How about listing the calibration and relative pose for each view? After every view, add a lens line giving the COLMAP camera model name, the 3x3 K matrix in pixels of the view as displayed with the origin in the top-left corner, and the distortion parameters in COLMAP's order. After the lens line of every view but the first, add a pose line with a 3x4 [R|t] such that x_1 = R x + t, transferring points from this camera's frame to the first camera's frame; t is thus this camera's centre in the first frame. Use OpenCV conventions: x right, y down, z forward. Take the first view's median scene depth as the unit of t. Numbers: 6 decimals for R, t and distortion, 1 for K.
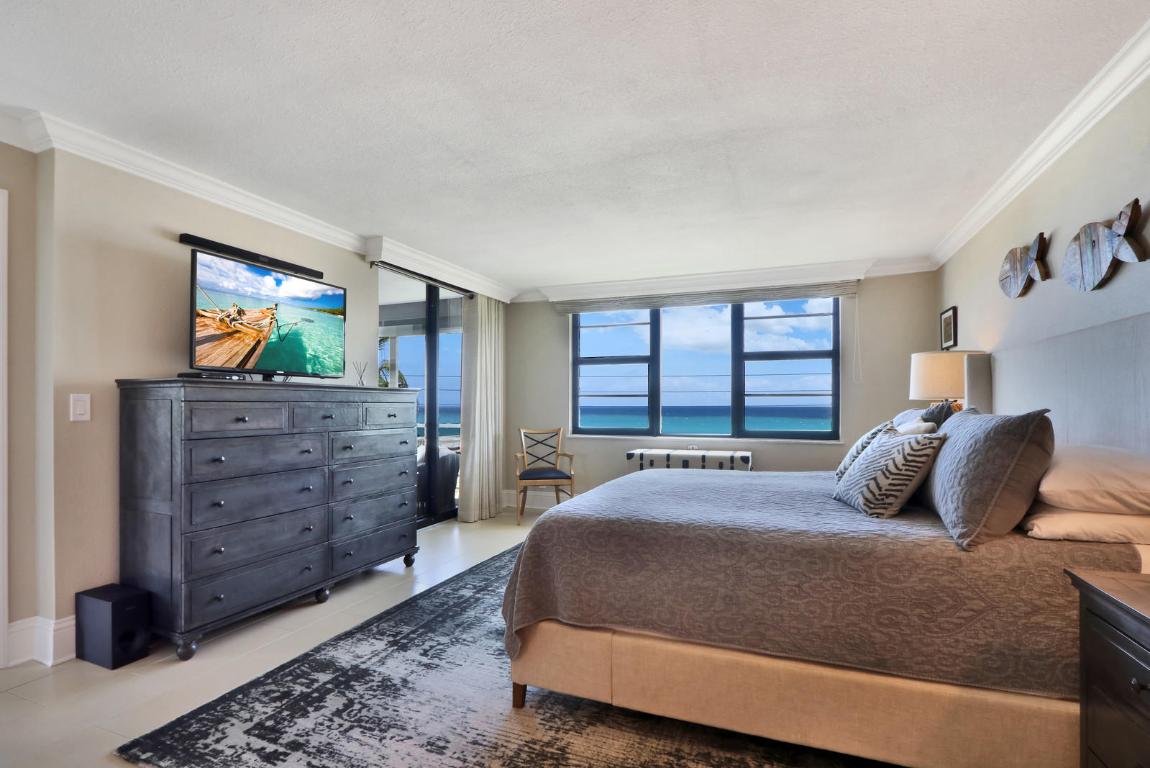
lens RADIAL K [[541.9, 0, 562.2], [0, 541.9, 400.8], [0, 0, 1]] dist [-0.019241, 0.000590]
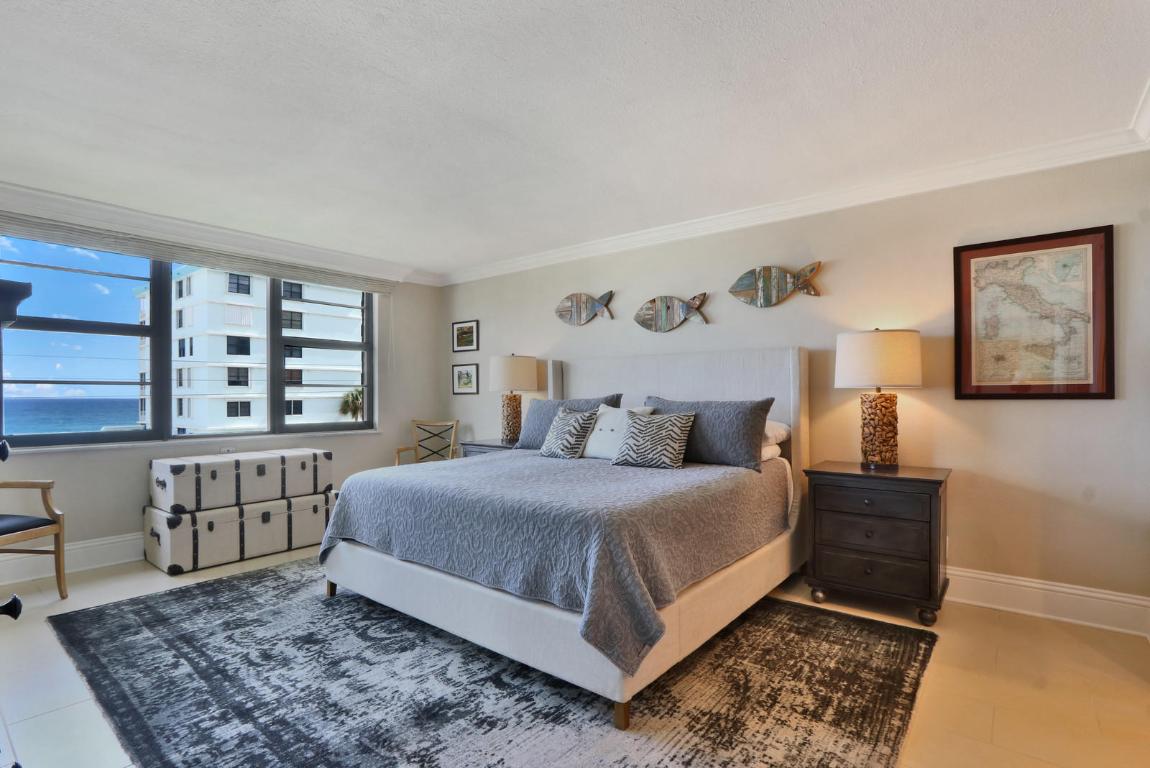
lens RADIAL K [[564.4, 0, 534.6], [0, 564.4, 386.0], [0, 0, 1]] dist [-0.023990, -0.000016]
pose [[0.312172, 0.018122, 0.949853, -0.962917], [0.002653, 0.999798, -0.019947, 0.023234], [-0.950022, 0.008747, 0.312060, 0.807639]]
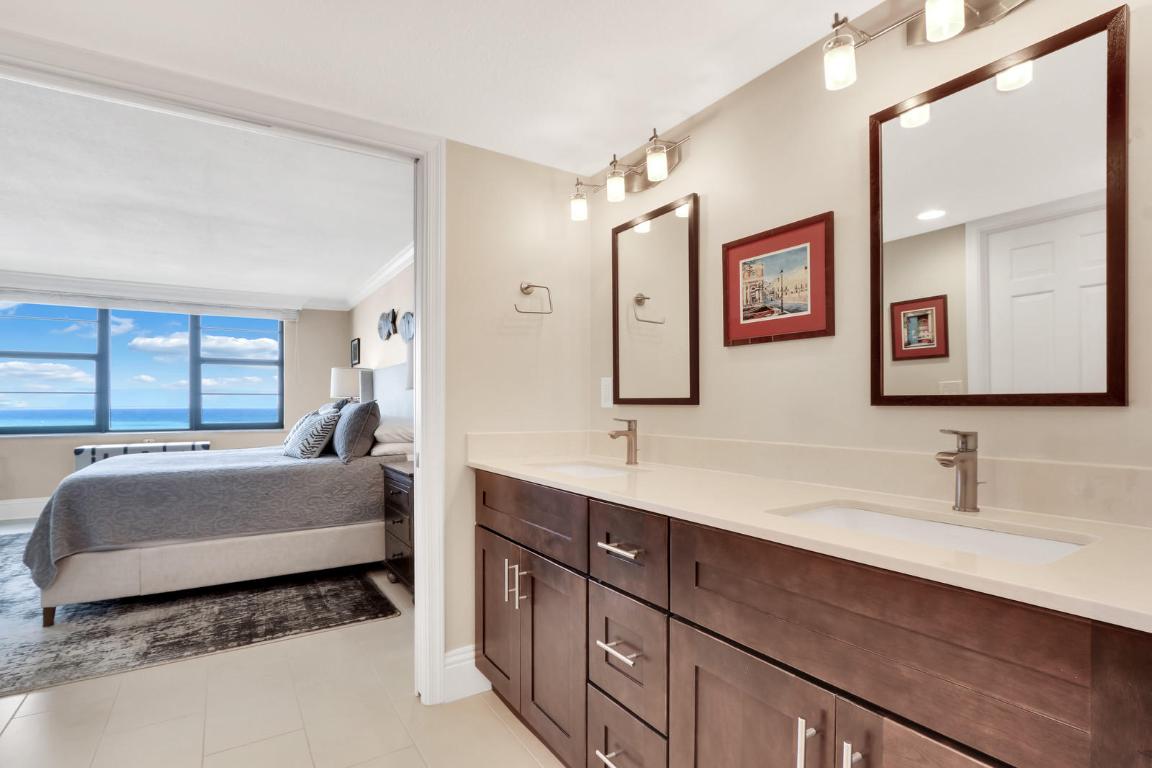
lens RADIAL K [[554.4, 0, 562.4], [0, 554.4, 402.6], [0, 0, 1]] dist [-0.015046, 0.000247]
pose [[0.581054, 0.002937, 0.813860, -0.416552], [-0.003038, 0.999994, -0.001440, 0.020834], [-0.813859, -0.001635, 0.581060, -0.751975]]
